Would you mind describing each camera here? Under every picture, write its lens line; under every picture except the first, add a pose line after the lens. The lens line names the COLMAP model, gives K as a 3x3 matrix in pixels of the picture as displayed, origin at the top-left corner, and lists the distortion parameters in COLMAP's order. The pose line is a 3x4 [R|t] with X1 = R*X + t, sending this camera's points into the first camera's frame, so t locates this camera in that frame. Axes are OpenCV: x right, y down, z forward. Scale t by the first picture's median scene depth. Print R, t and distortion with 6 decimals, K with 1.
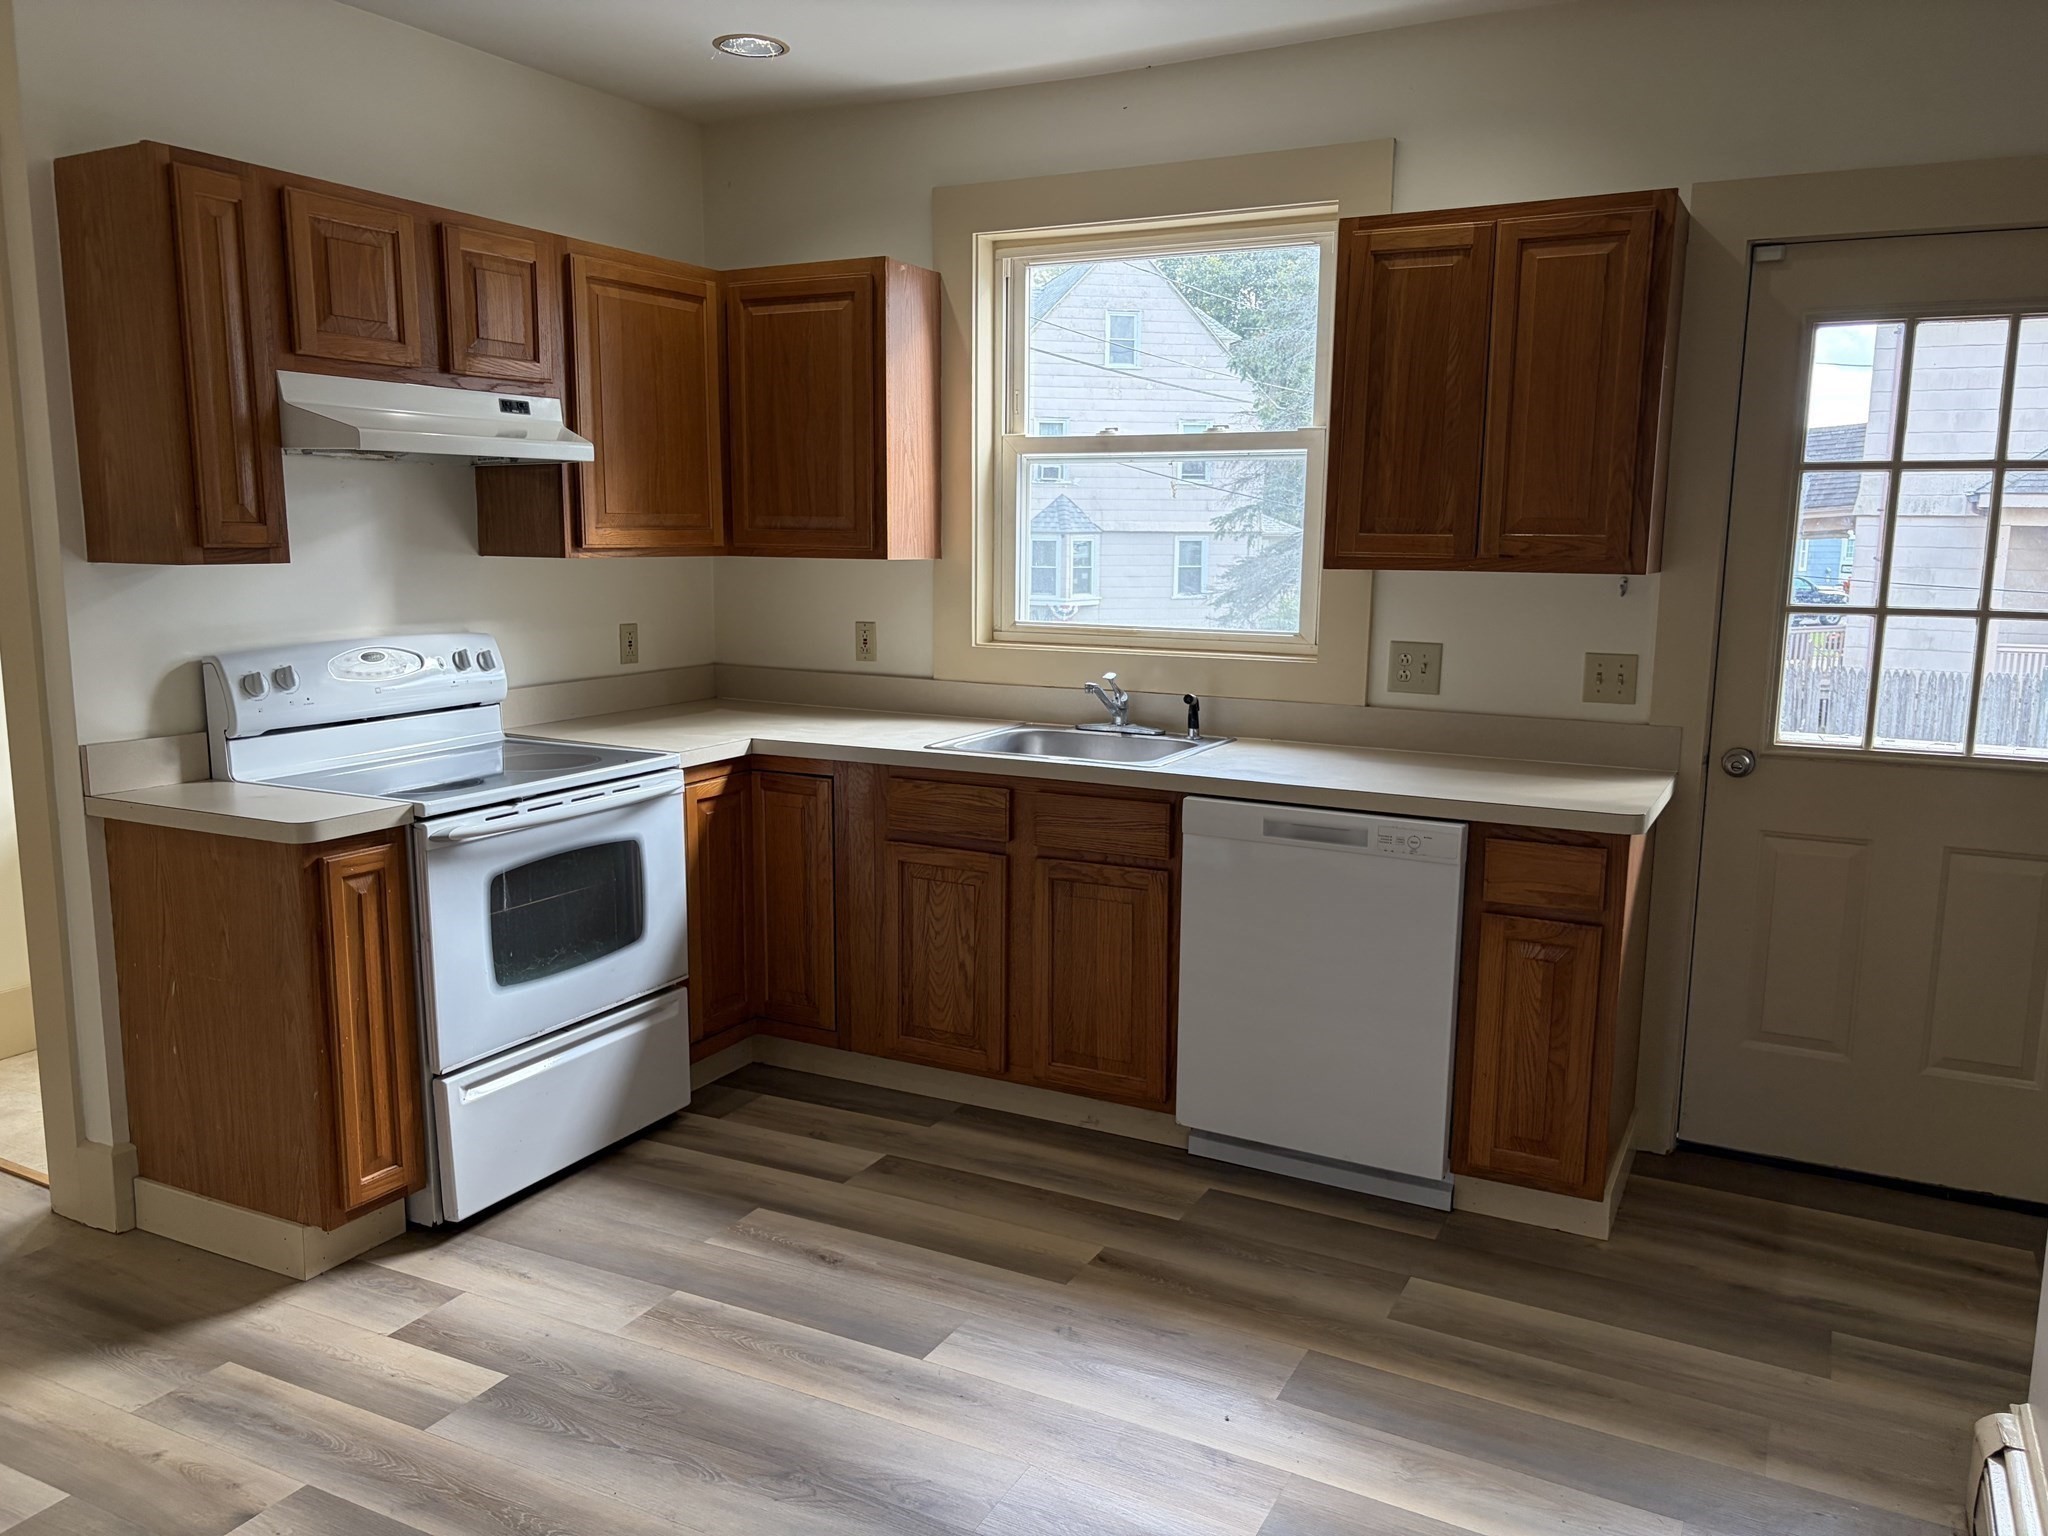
lens RADIAL K [[1579.0, 0, 1023.7], [0, 1579.0, 756.7], [0, 0, 1]] dist [-0.001285, -0.002778]
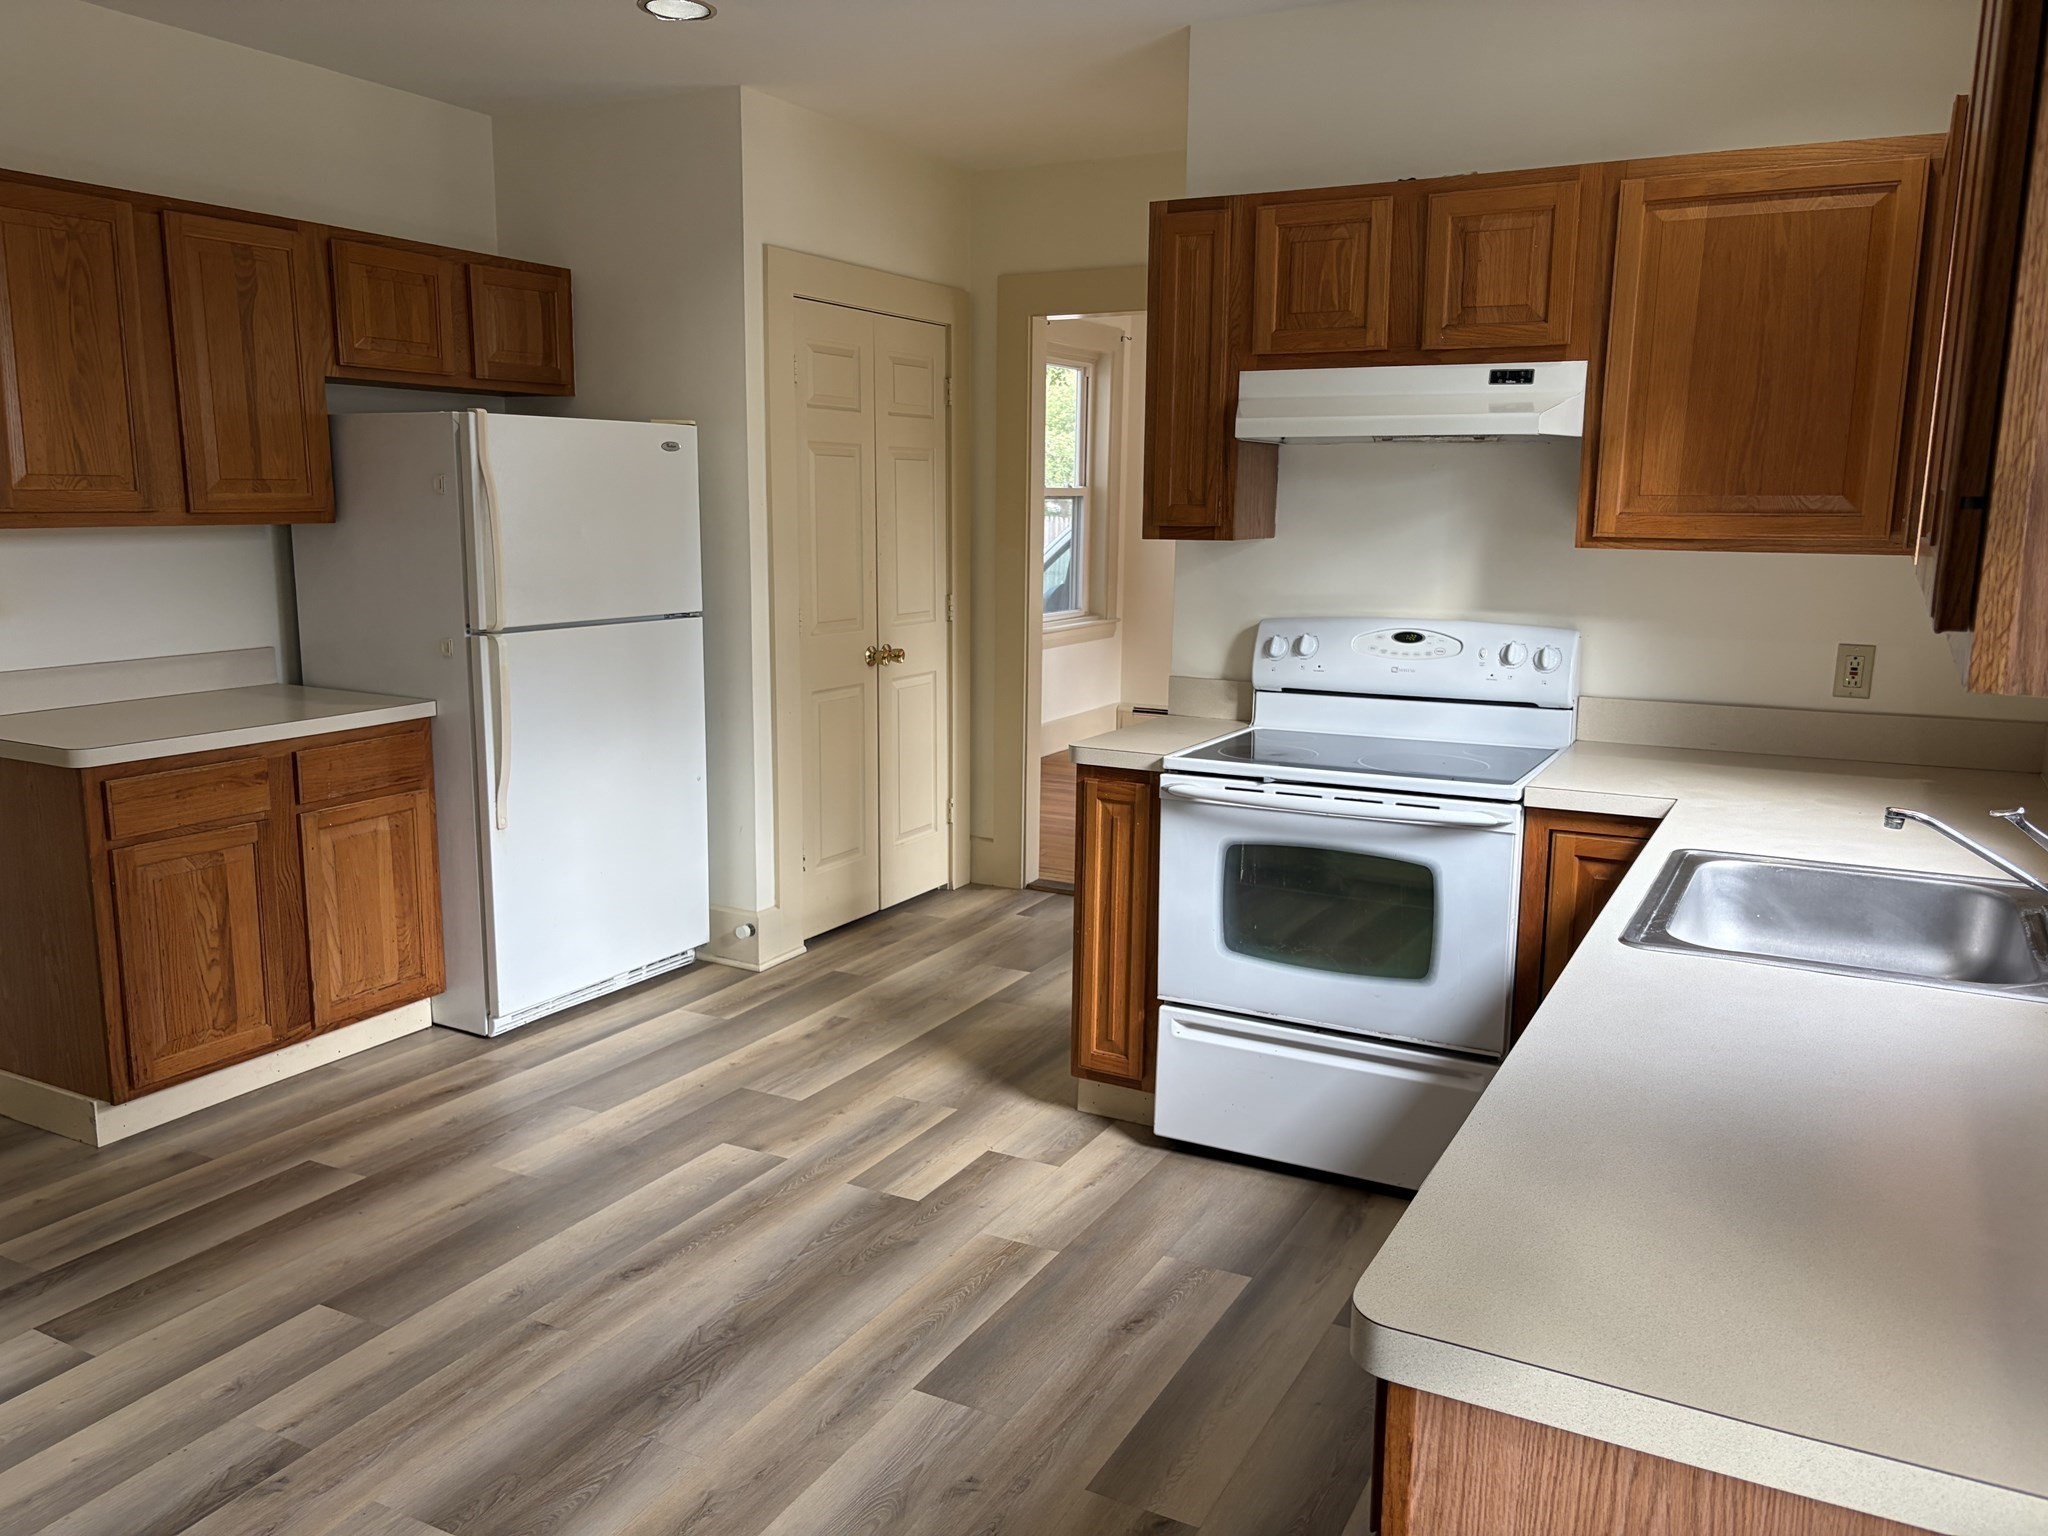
lens RADIAL K [[1549.0, 0, 1024.0], [0, 1549.0, 768.0], [0, 0, 1]] dist [0.005573, -0.004909]
pose [[-0.018360, 0.164329, -0.986235, 0.672026], [-0.150894, 0.974647, 0.165207, -0.122805], [0.988379, 0.151850, 0.006901, 0.854511]]
